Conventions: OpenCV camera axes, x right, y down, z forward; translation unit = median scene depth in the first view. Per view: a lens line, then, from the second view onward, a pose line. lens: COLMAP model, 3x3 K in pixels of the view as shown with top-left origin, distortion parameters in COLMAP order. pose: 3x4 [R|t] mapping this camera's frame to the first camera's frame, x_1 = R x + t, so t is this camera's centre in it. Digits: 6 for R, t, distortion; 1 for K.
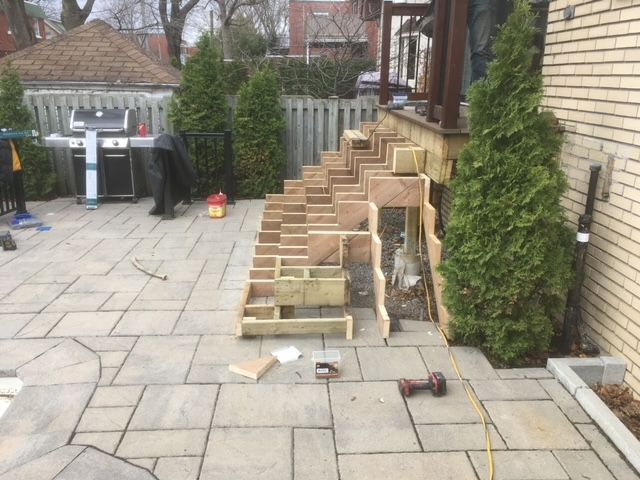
lens RADIAL K [[552.1, 0, 316.6], [0, 552.1, 242.2], [0, 0, 1]] dist [0.053740, -0.088121]
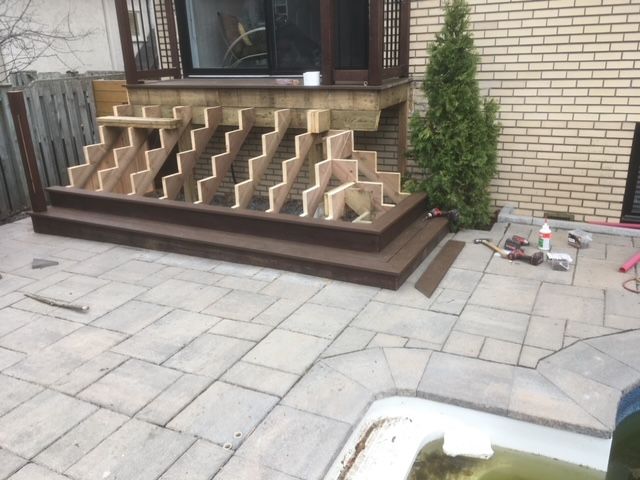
lens RADIAL K [[552.1, 0, 317.7], [0, 552.1, 240.4], [0, 0, 1]] dist [0.053740, -0.088121]
pose [[0.494856, -0.317265, 0.808987, -0.668281], [0.289657, 0.937949, 0.190659, -0.105817], [-0.819278, 0.139980, 0.556047, 0.300461]]
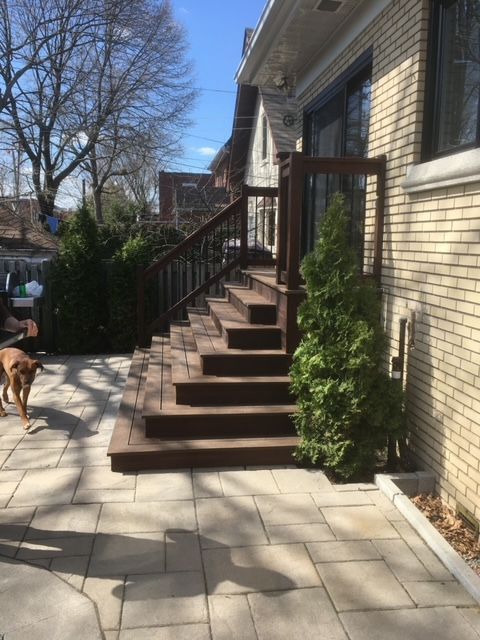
lens RADIAL K [[552.1, 0, 243.0], [0, 552.1, 321.6], [0, 0, 1]] dist [0.053740, -0.088121]
pose [[0.994716, -0.005526, 0.102515, 0.002700], [0.020238, 0.989511, -0.143033, 0.025282], [-0.100649, 0.144352, 0.984394, -0.127764]]
